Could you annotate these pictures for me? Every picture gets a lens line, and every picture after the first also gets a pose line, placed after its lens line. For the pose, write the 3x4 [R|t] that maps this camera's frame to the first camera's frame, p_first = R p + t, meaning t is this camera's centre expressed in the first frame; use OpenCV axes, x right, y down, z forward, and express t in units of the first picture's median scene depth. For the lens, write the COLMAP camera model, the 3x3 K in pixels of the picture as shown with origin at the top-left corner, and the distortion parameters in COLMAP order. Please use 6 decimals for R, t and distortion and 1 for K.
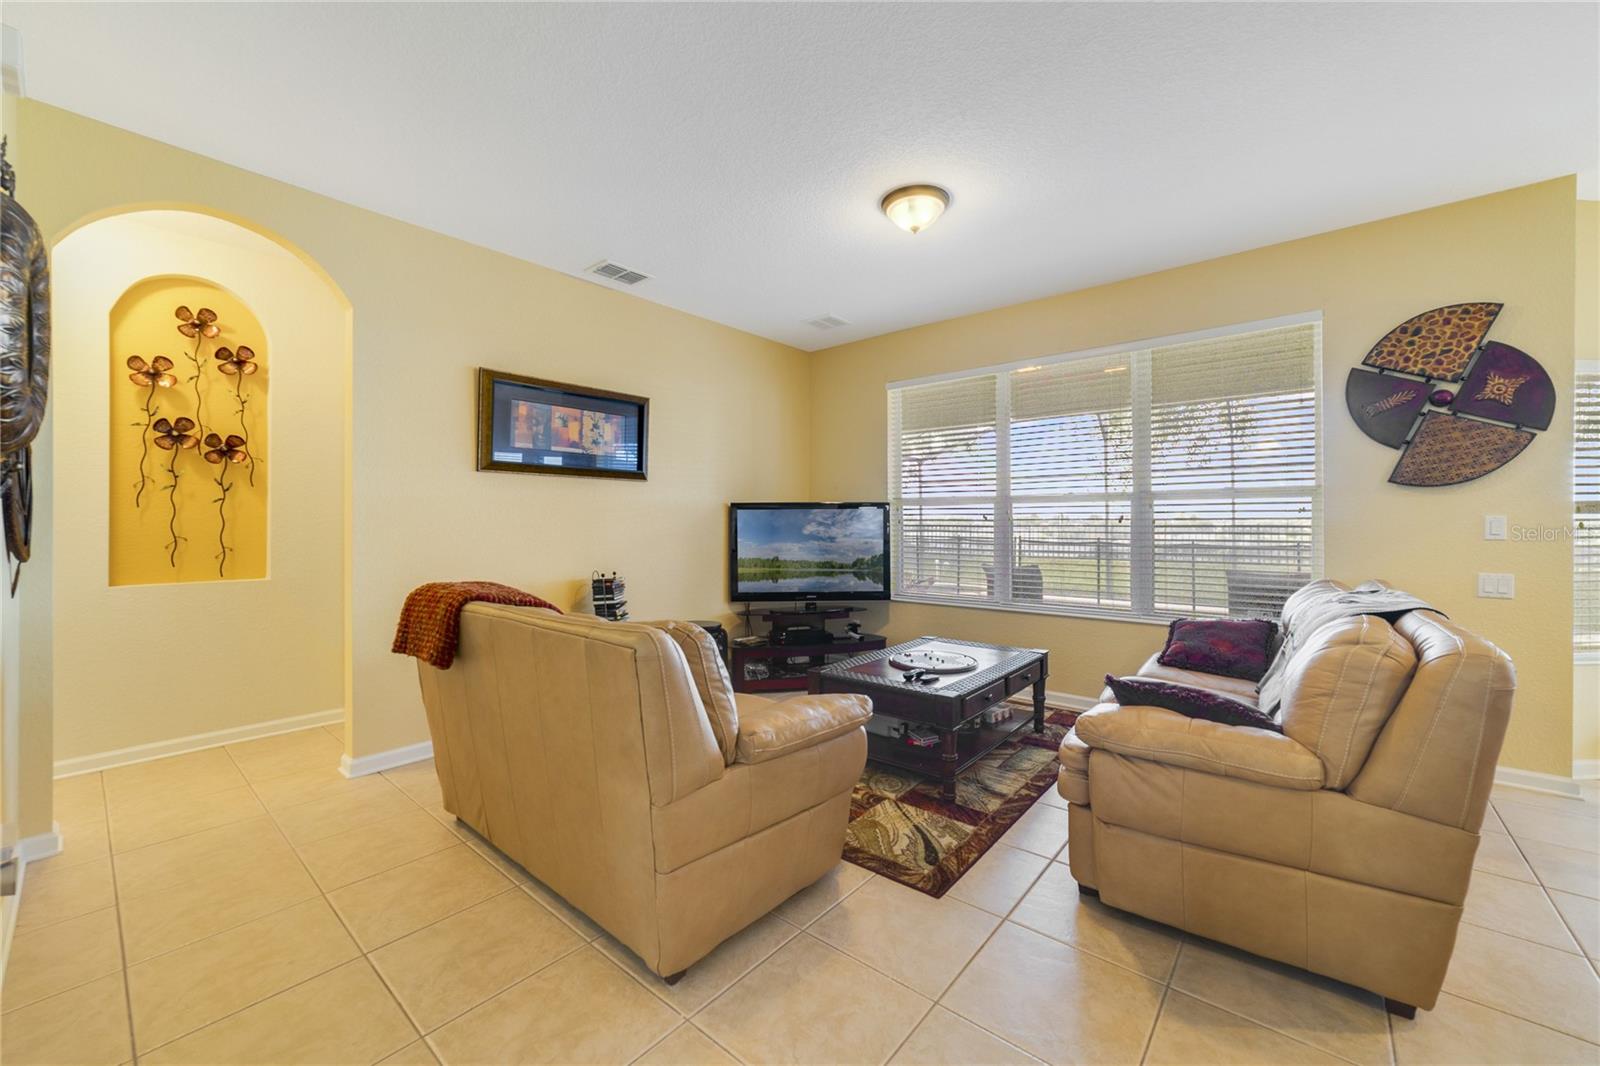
lens RADIAL K [[626.8, 0, 803.5], [0, 626.8, 533.9], [0, 0, 1]] dist [-0.027913, 0.008524]
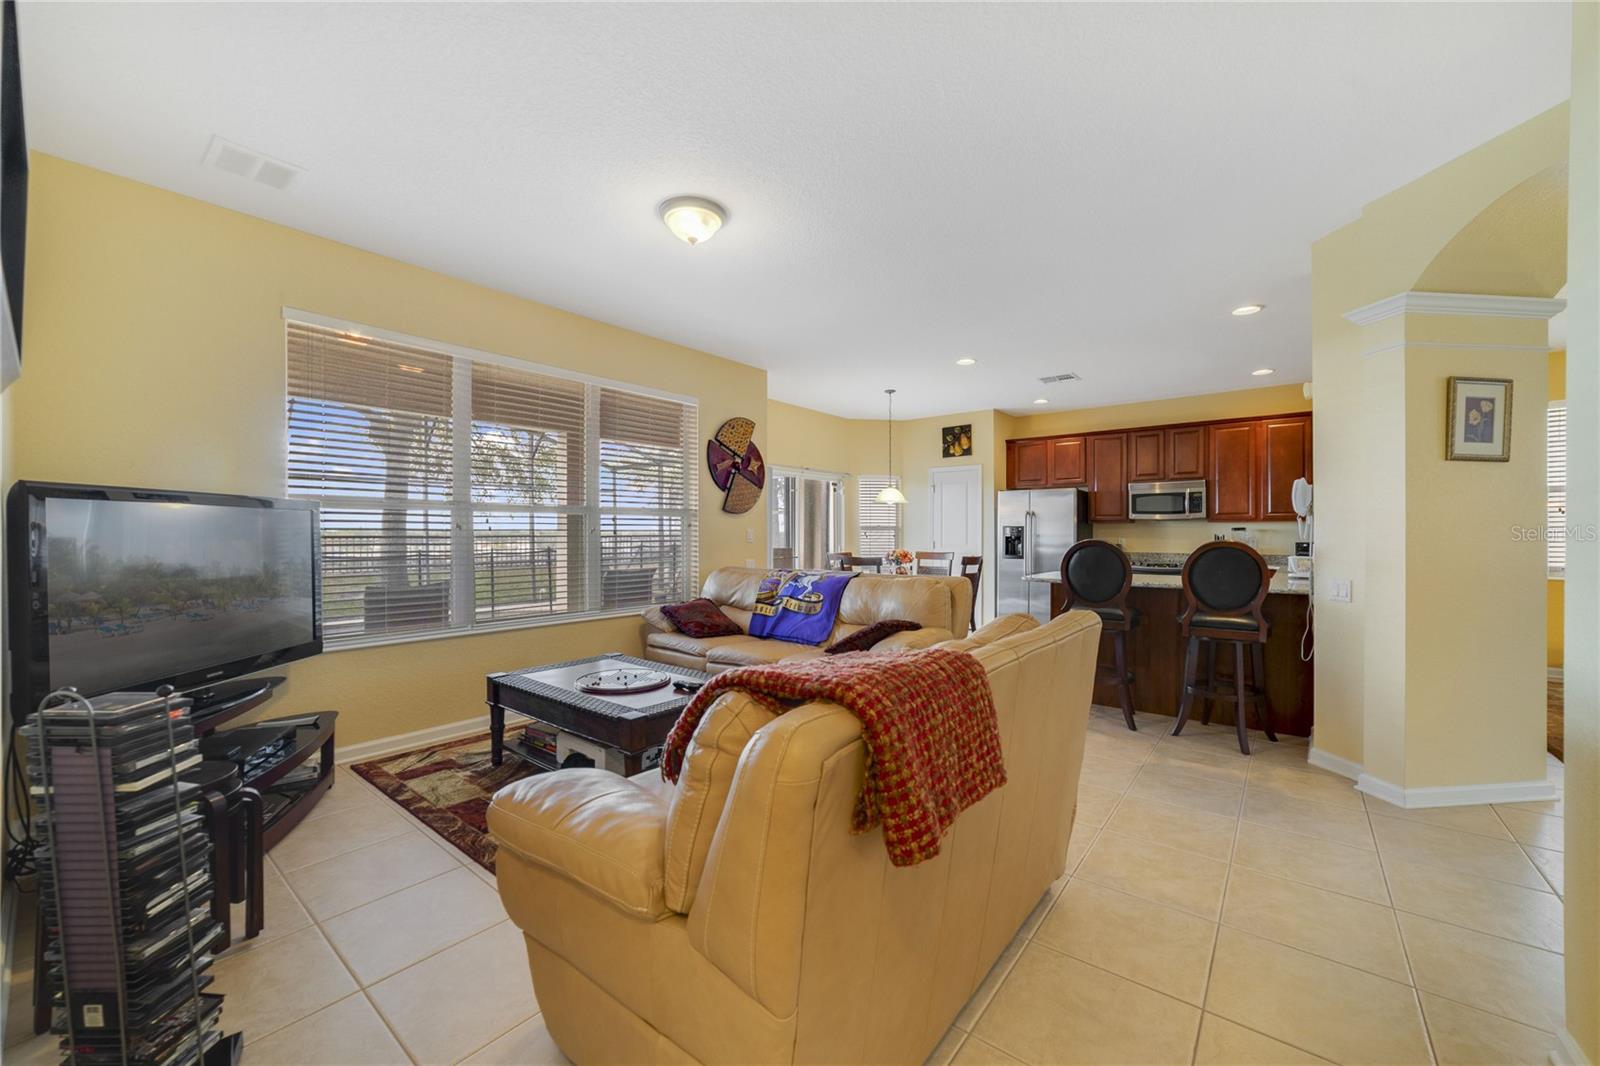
lens RADIAL K [[626.8, 0, 803.5], [0, 626.8, 533.9], [0, 0, 1]] dist [-0.027913, 0.008524]
pose [[-0.057409, -0.001164, 0.998350, -0.737630], [0.017617, 0.999842, 0.002179, -0.014281], [-0.998195, 0.017713, -0.057380, 0.778538]]
